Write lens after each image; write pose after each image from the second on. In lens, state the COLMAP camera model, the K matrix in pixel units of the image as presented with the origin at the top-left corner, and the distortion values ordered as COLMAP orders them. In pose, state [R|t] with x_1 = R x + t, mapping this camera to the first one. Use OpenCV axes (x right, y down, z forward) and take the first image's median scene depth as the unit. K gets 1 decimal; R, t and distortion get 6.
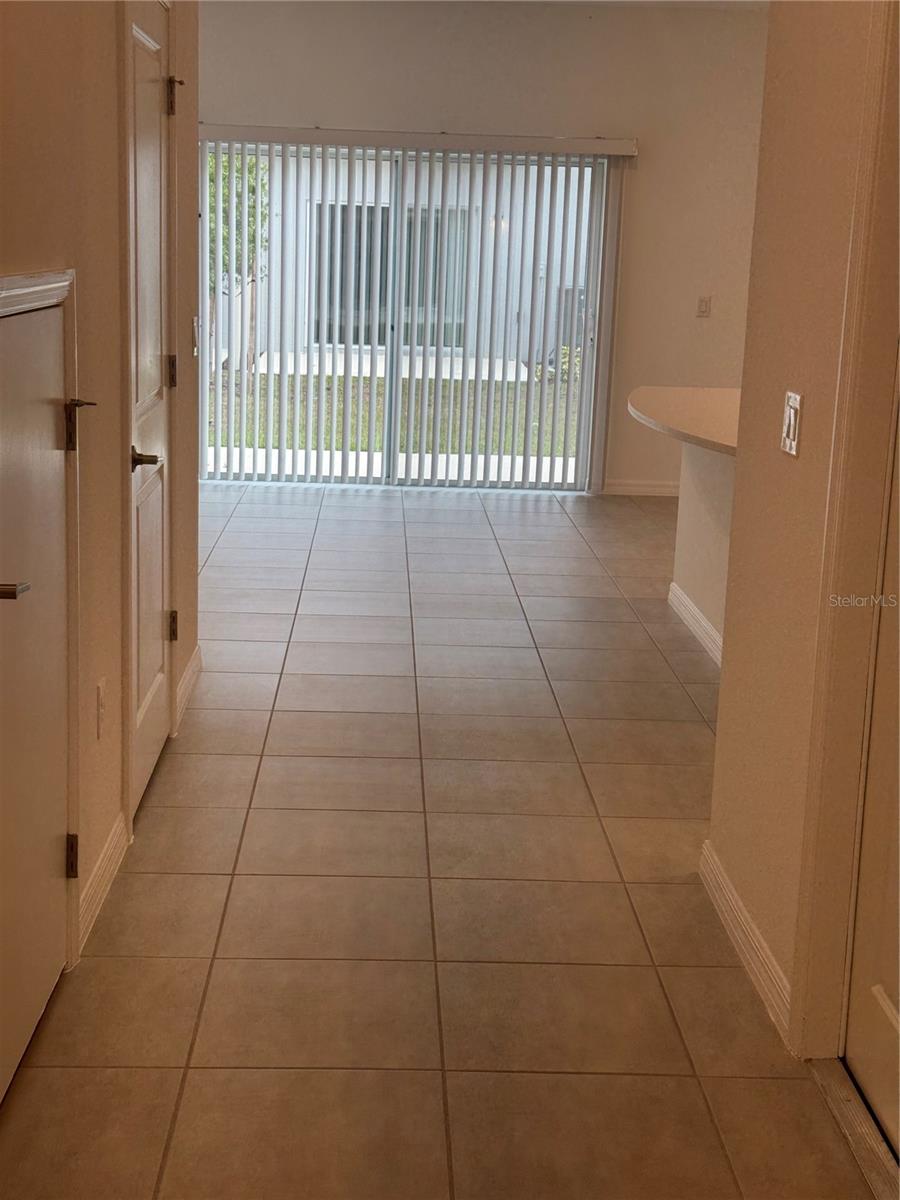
lens RADIAL K [[1677.5, 0, 446.7], [0, 1677.5, 599.0], [0, 0, 1]] dist [0.210027, 0.000000]
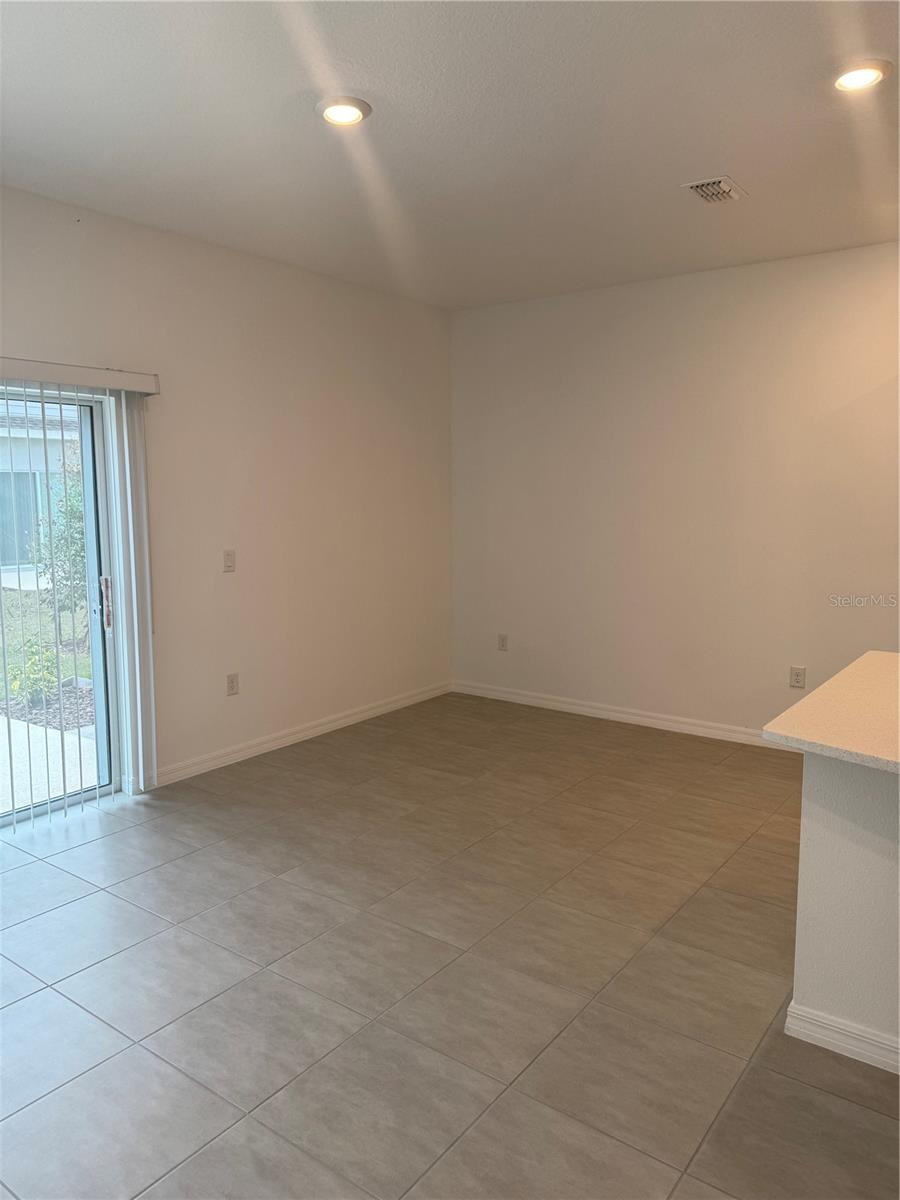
lens RADIAL K [[855.3, 0, 452.4], [0, 855.3, 610.1], [0, 0, 1]] dist [0.051093, -0.015722]
pose [[0.614119, -0.154390, 0.773965, -0.132887], [0.187282, 0.981175, 0.047121, -0.142130], [-0.766670, 0.116012, 0.631473, 0.606687]]
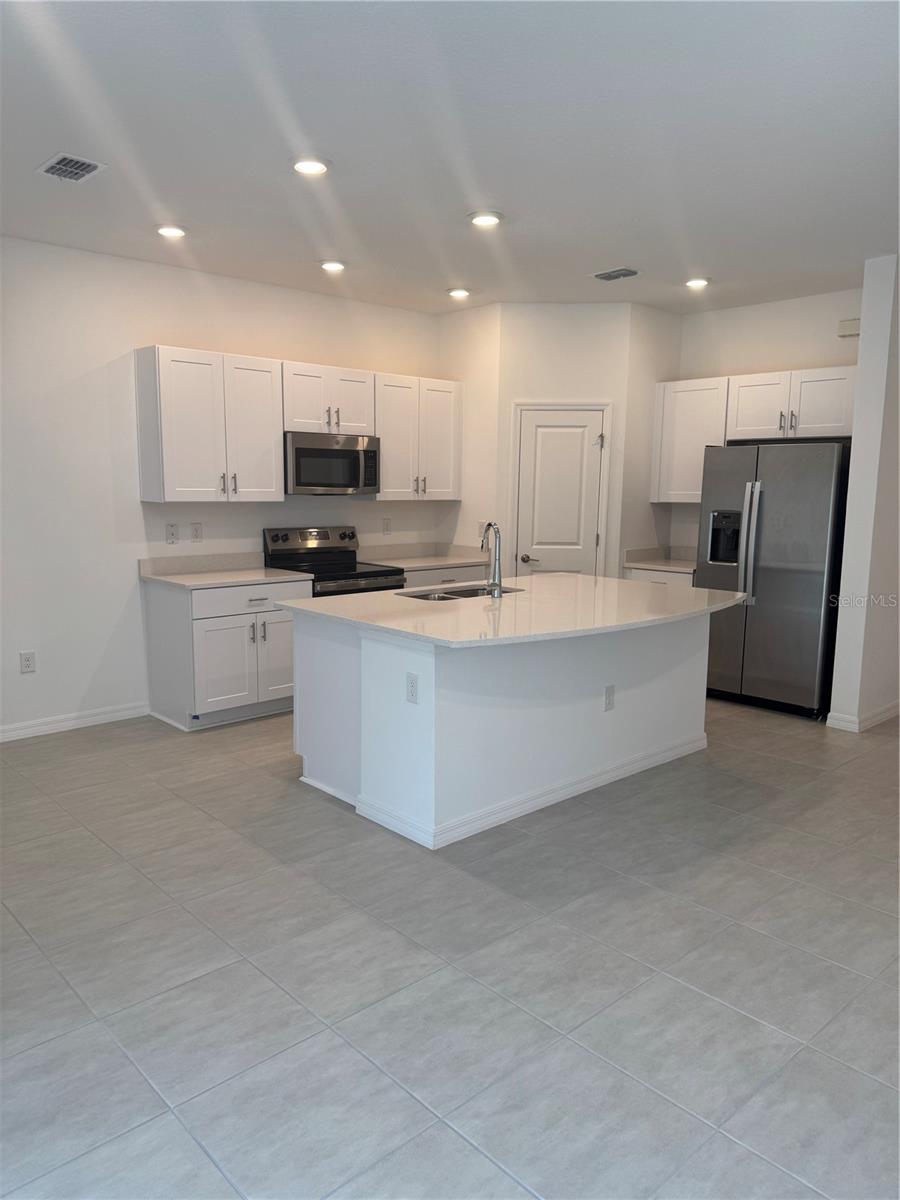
lens RADIAL K [[855.3, 0, 451.4], [0, 855.3, 595.6], [0, 0, 1]] dist [0.051093, -0.015722]
pose [[-0.657698, -0.146726, 0.738854, -0.151765], [0.118071, 0.948643, 0.293489, -0.195408], [-0.743971, 0.280265, -0.606596, 0.876523]]
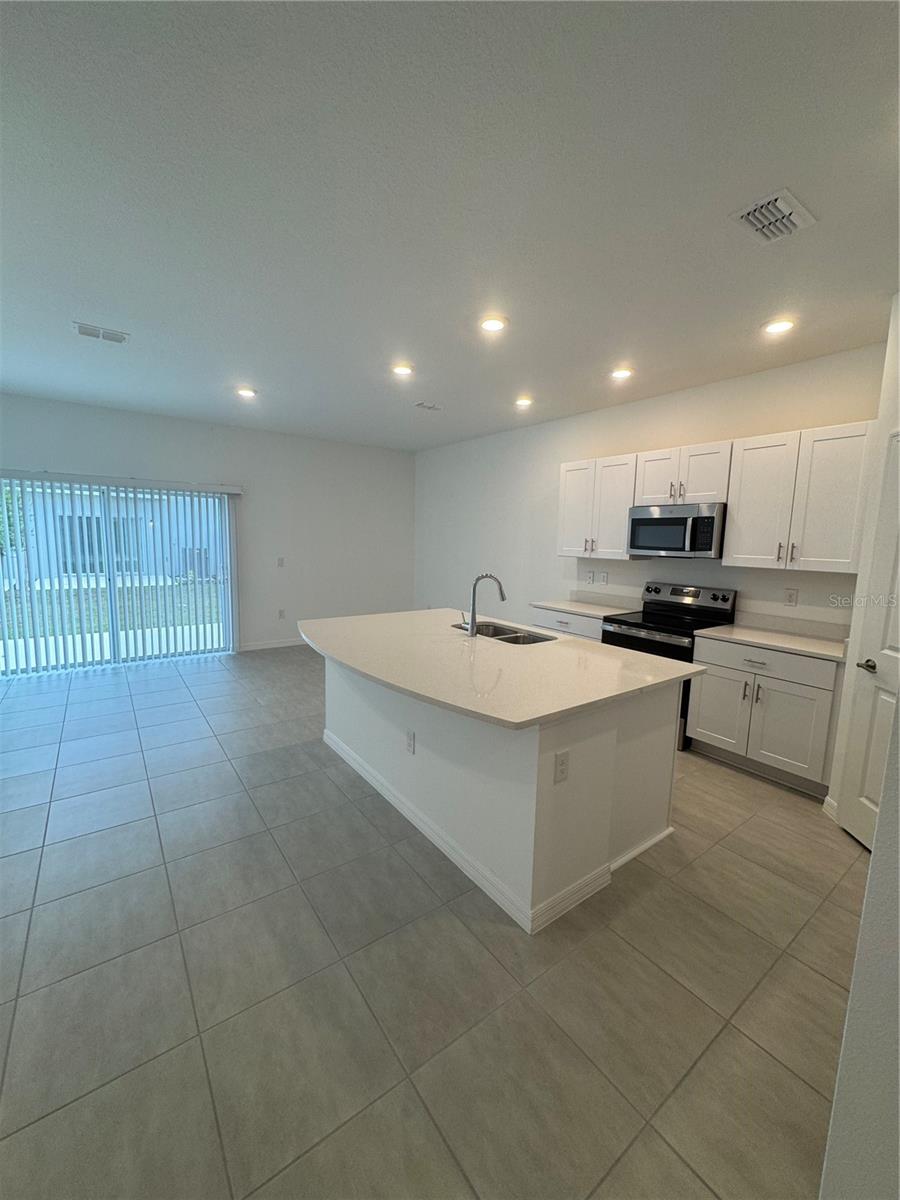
lens RADIAL K [[483.1, 0, 448.7], [0, 483.1, 600.2], [0, 0, 1]] dist [0.006612, 0.000199]
pose [[0.832618, -0.090393, 0.546422, -0.014786], [0.122059, 0.992283, -0.021839, -0.080428], [-0.540231, 0.084879, 0.837225, 0.351279]]
